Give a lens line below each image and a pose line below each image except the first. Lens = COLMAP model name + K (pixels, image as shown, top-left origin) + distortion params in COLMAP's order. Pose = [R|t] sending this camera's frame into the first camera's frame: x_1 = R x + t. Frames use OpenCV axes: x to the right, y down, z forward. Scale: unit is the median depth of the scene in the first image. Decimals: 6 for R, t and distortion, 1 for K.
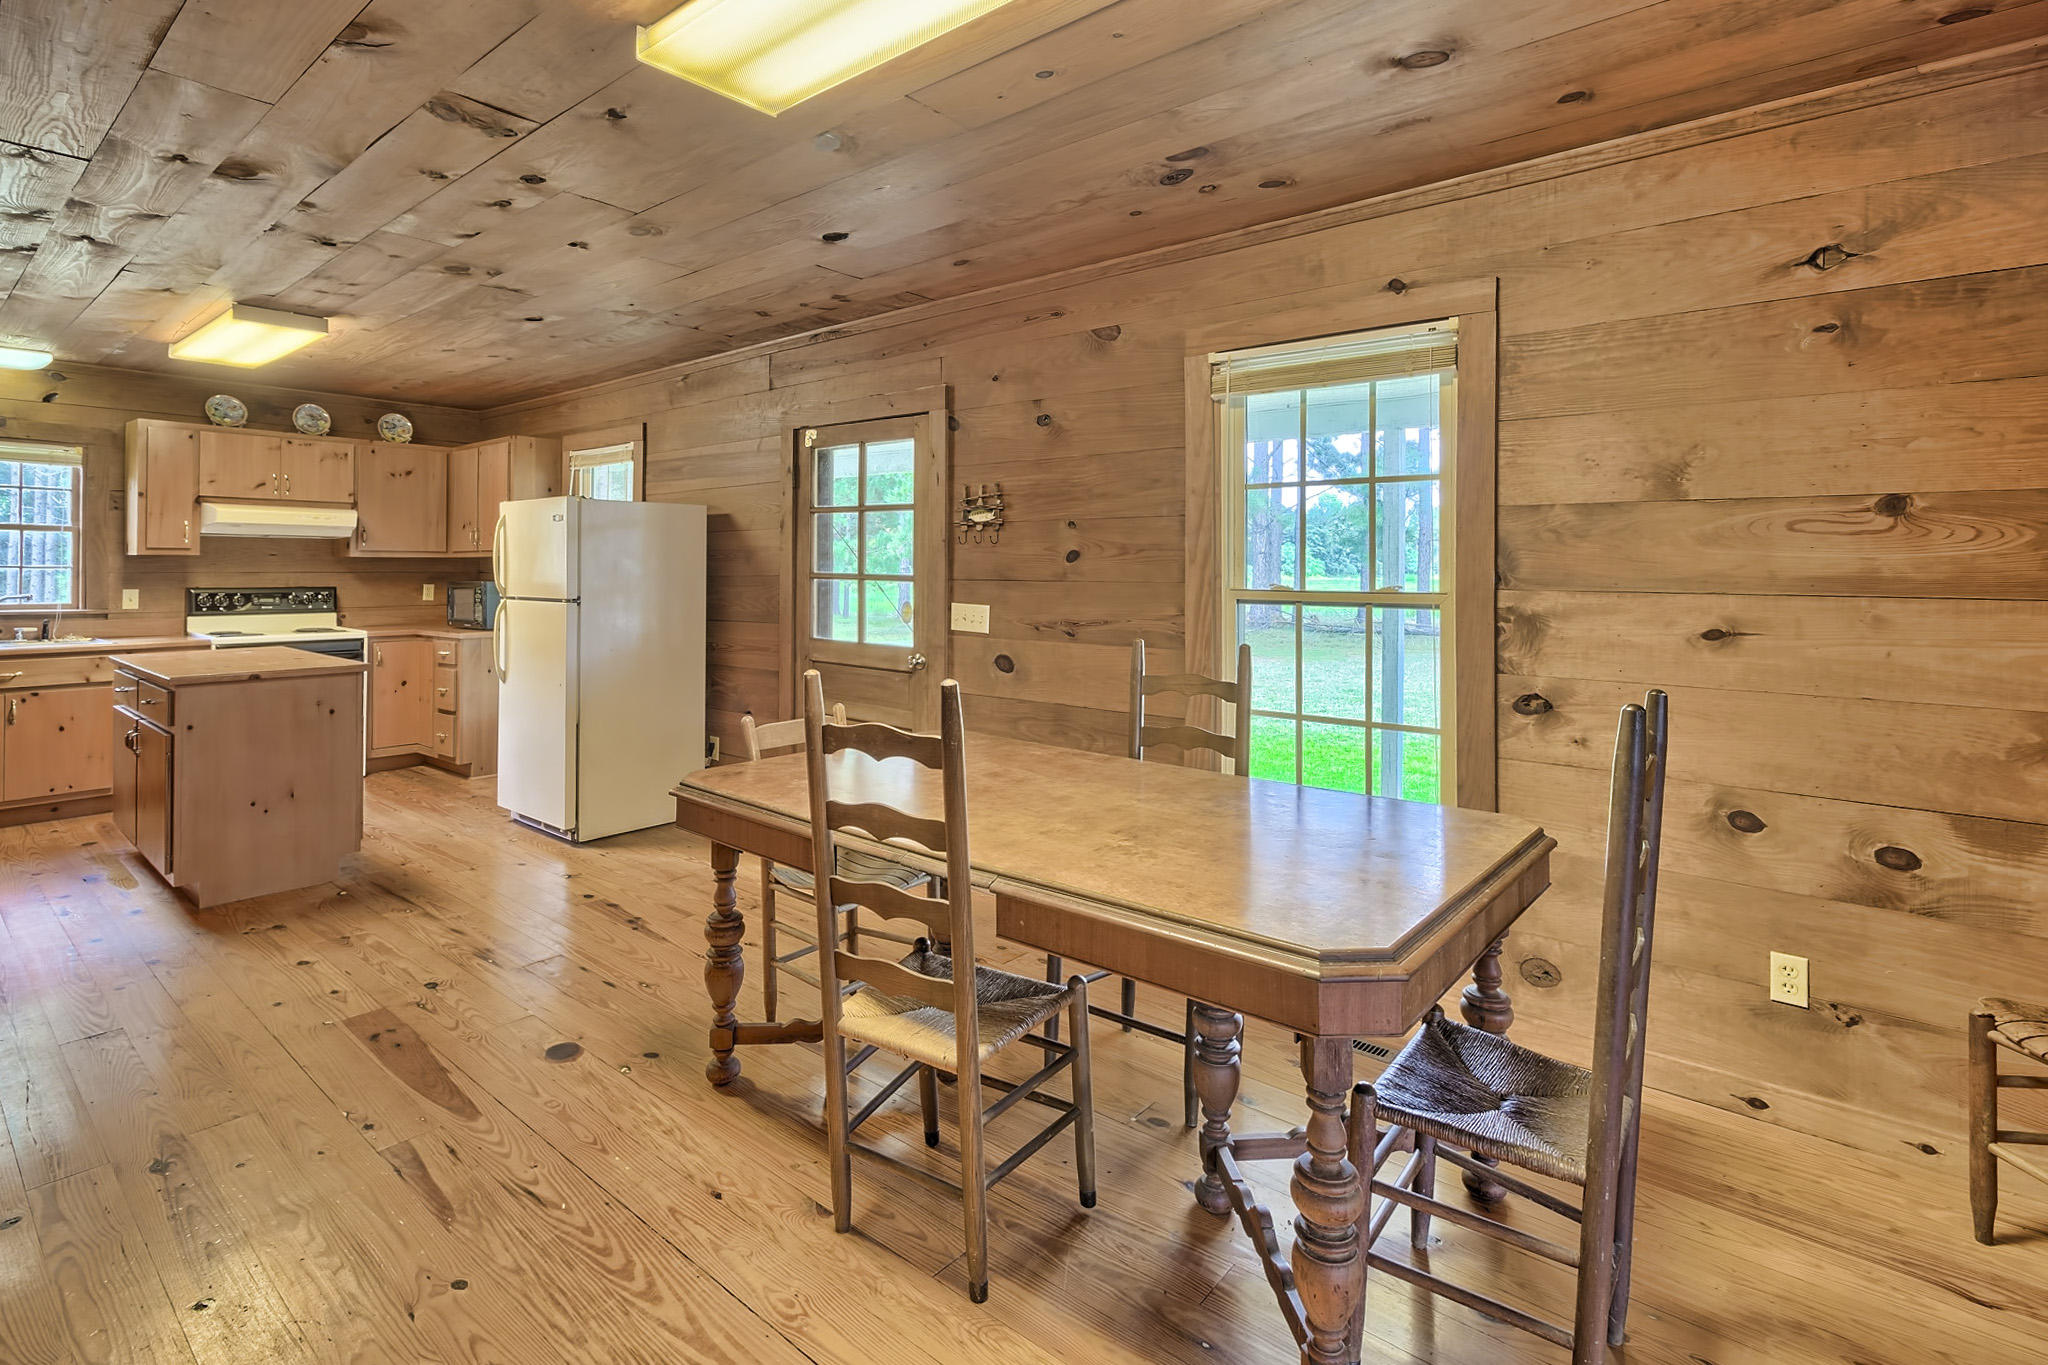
lens RADIAL K [[980.2, 0, 1025.8], [0, 980.2, 561.2], [0, 0, 1]] dist [-0.000065, -0.000103]
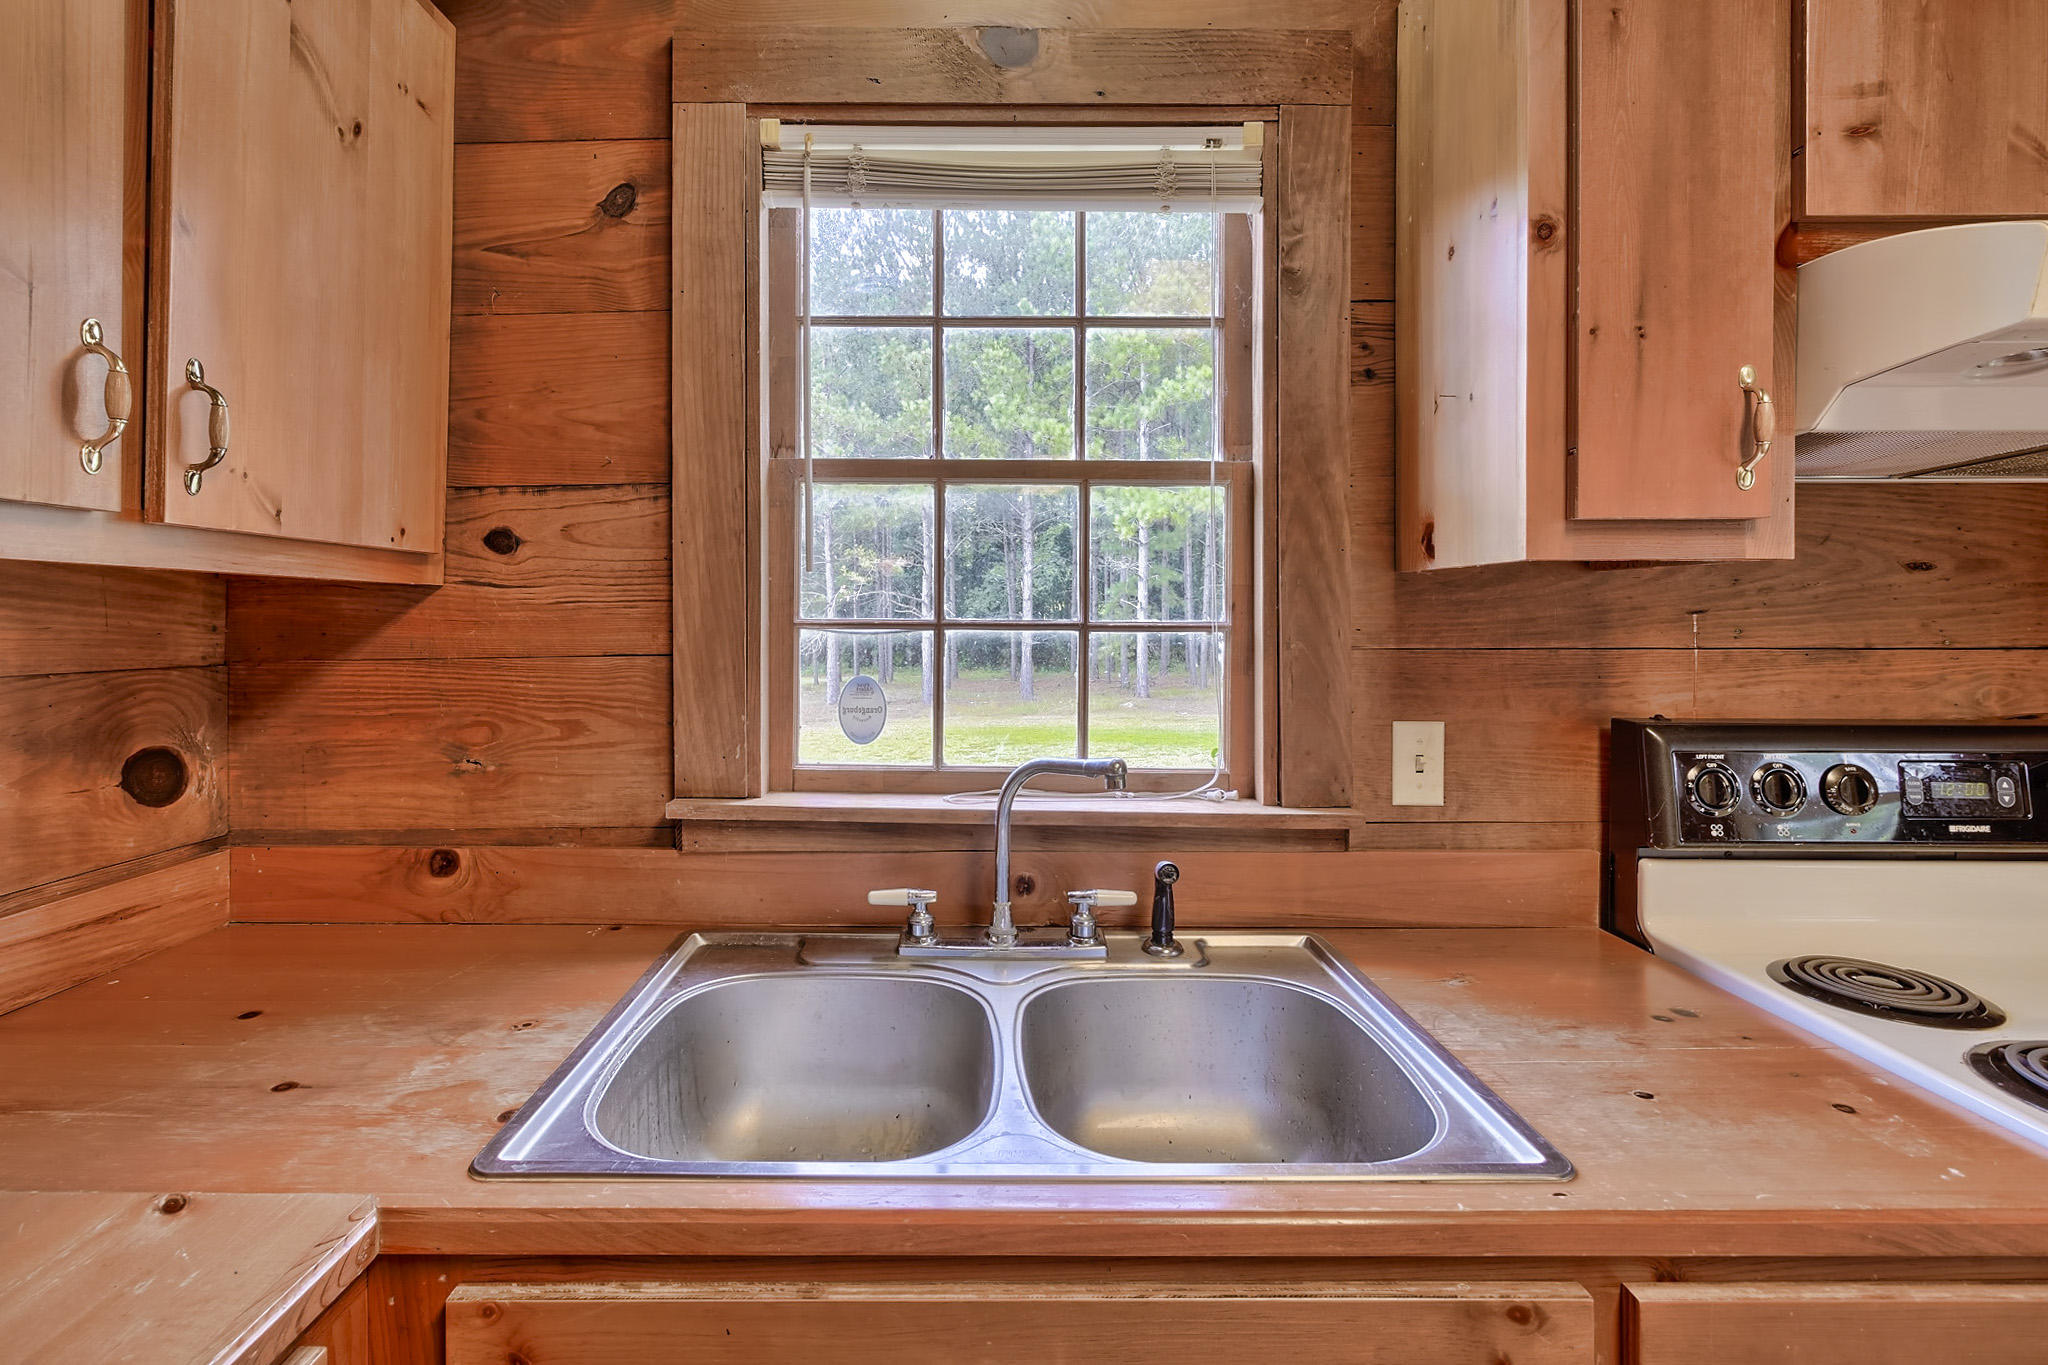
lens RADIAL K [[956.3, 0, 963.9], [0, 956.3, 618.3], [0, 0, 1]] dist [0.002064, 0.000250]
pose [[0.605727, -0.006306, -0.795648, -0.797862], [0.010330, 0.999947, -0.000061, 0.003129], [0.795606, -0.008182, 0.605759, 0.776689]]
